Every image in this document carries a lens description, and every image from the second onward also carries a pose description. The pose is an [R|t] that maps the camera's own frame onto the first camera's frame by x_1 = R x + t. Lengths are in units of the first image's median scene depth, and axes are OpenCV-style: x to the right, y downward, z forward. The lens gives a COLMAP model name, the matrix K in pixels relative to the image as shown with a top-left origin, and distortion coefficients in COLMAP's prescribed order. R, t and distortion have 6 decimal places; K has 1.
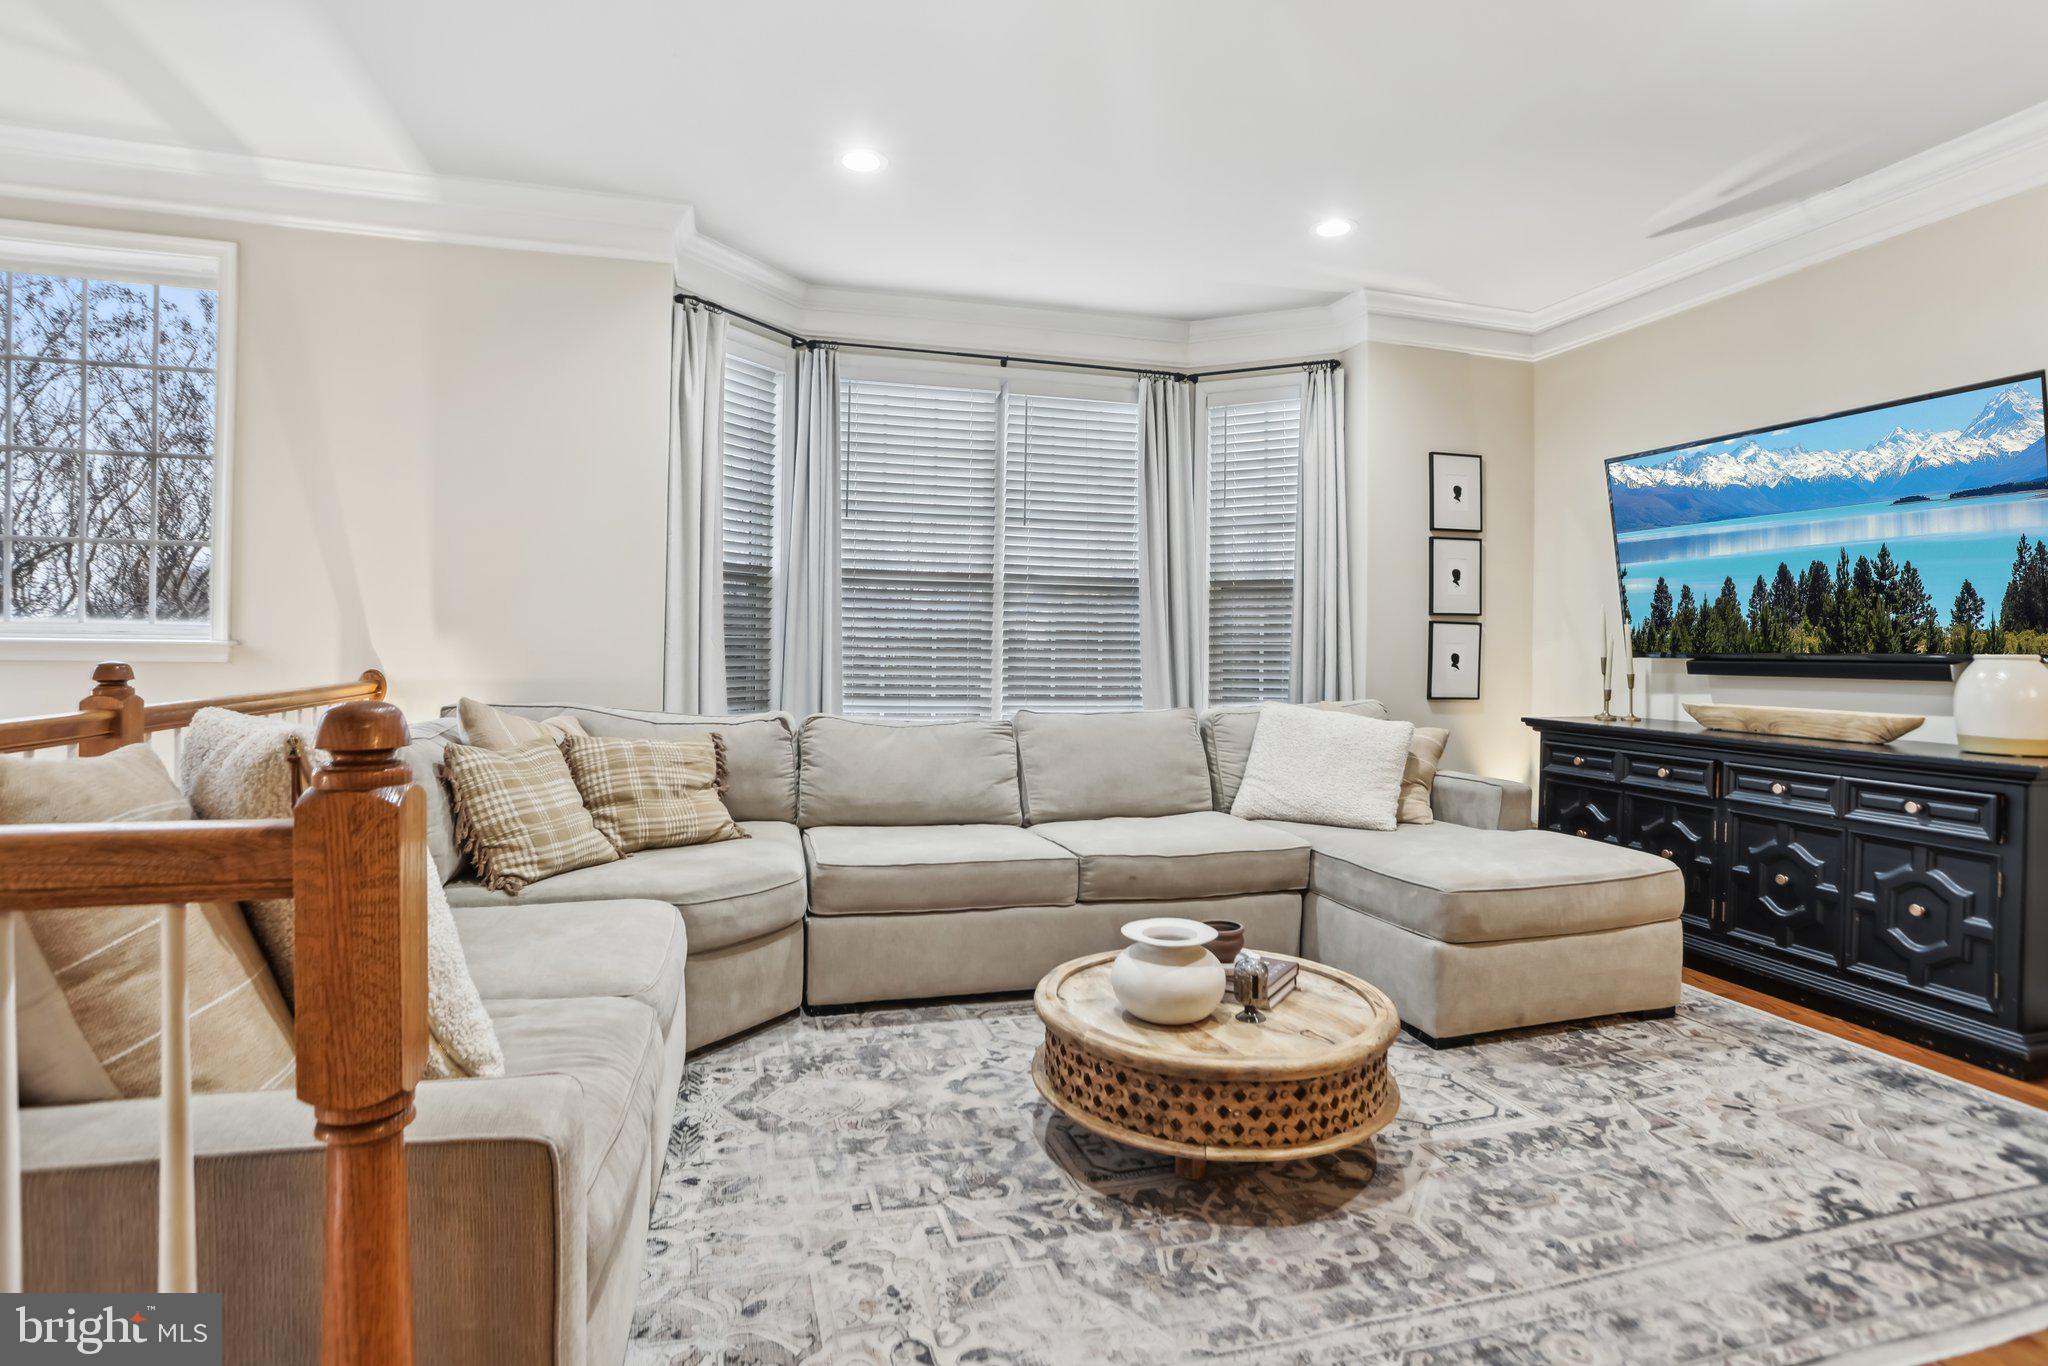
lens RADIAL K [[1022.2, 0, 1004.4], [0, 1022.2, 650.7], [0, 0, 1]] dist [-0.077319, 0.044449]
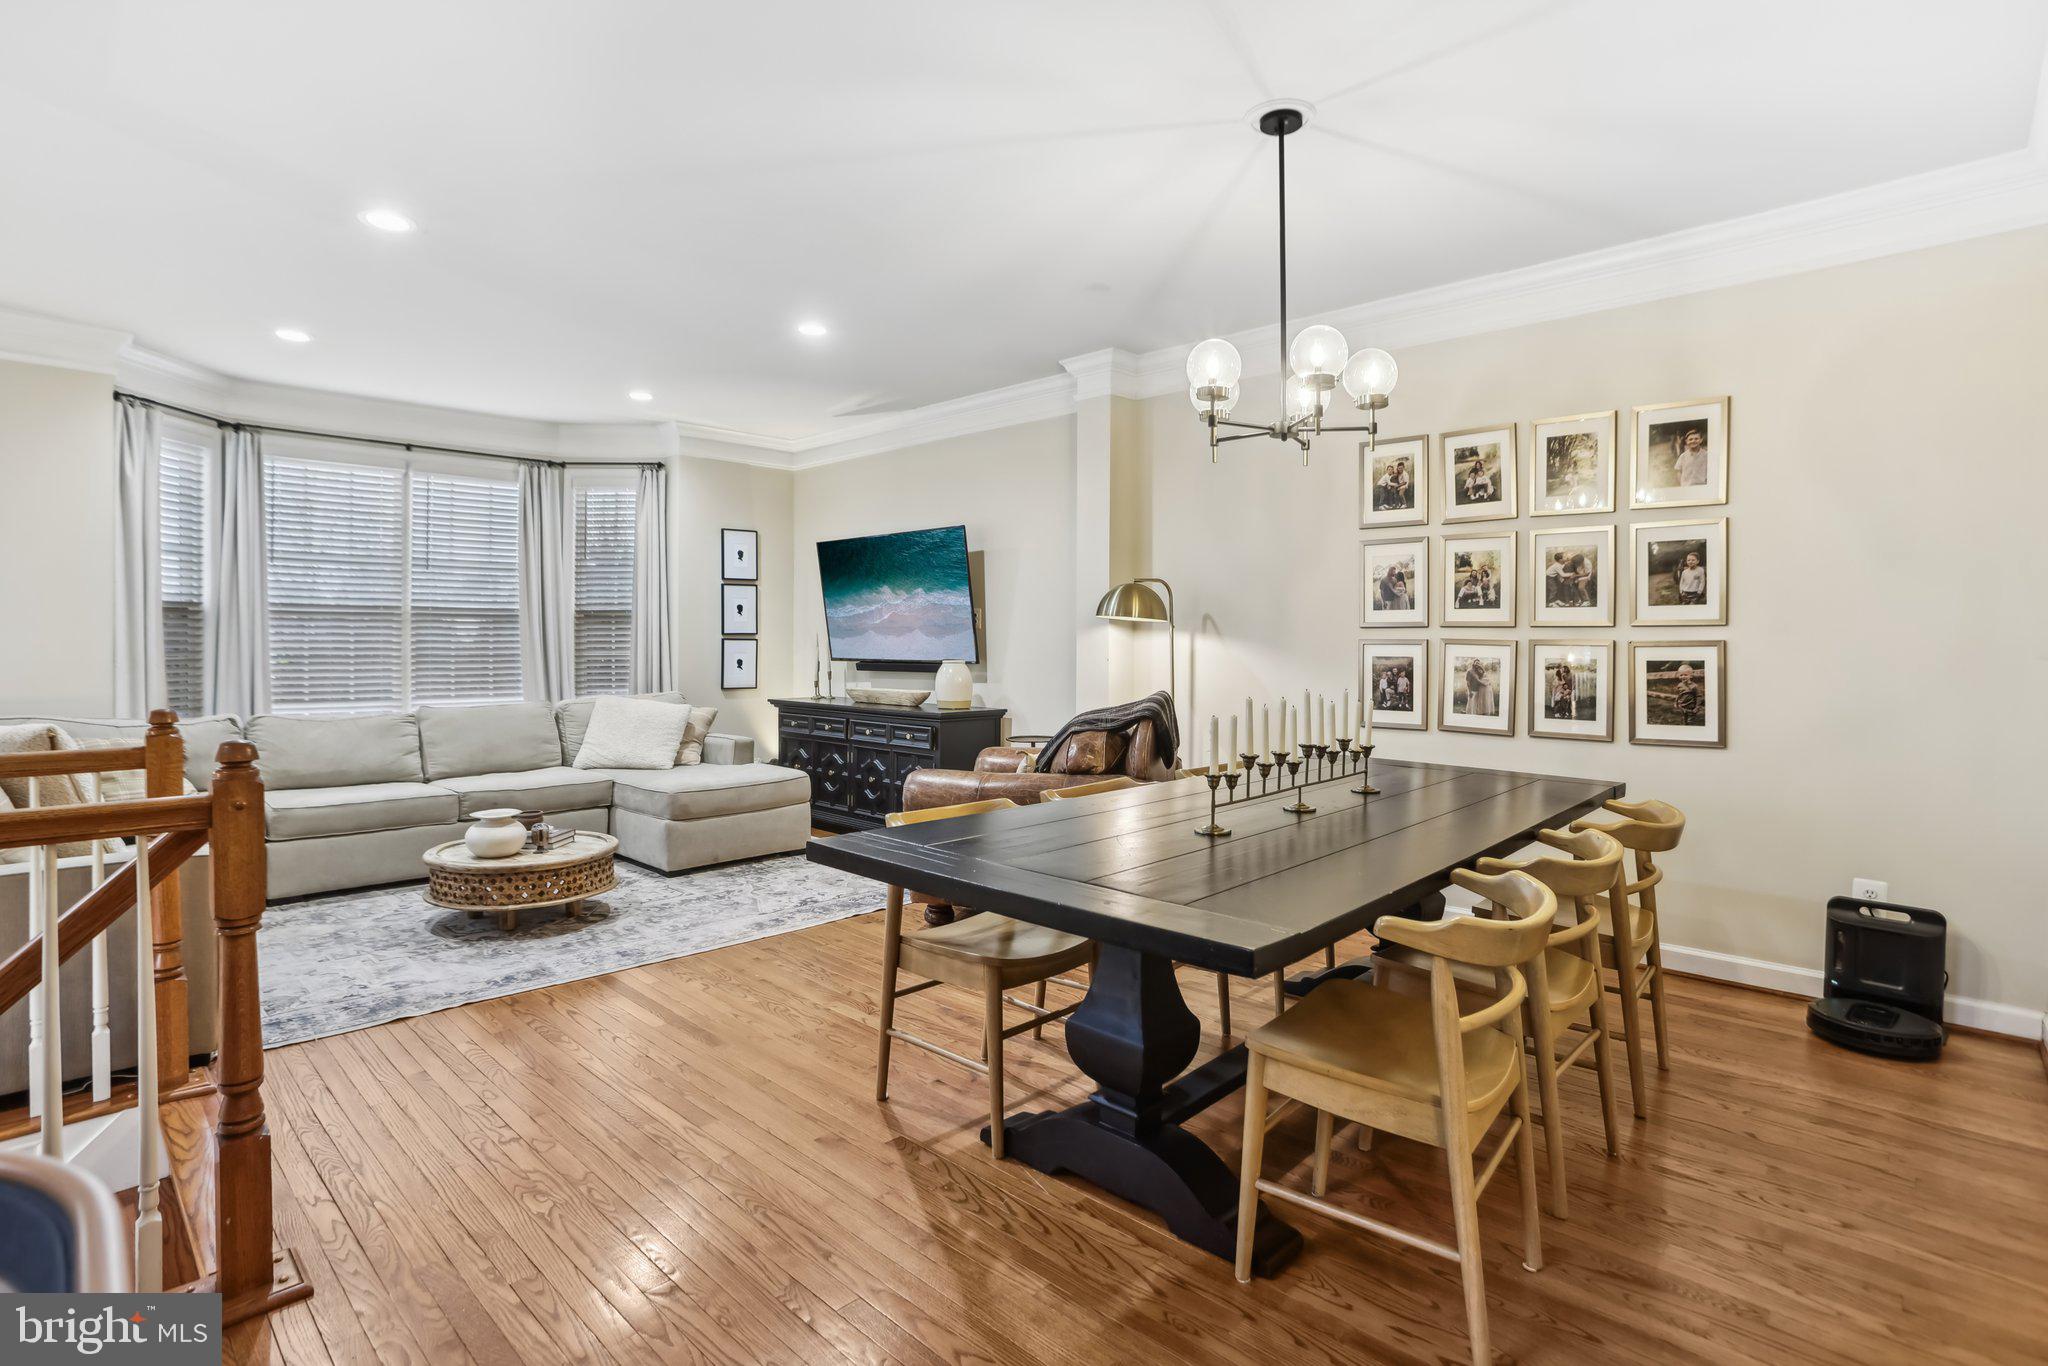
lens RADIAL K [[1022.2, 0, 1004.4], [0, 1022.2, 650.7], [0, 0, 1]] dist [-0.077319, 0.044449]
pose [[0.867946, -0.015472, 0.496417, 0.030542], [0.010228, 0.999860, 0.013280, -0.032760], [-0.496553, -0.006449, 0.867983, -0.676481]]
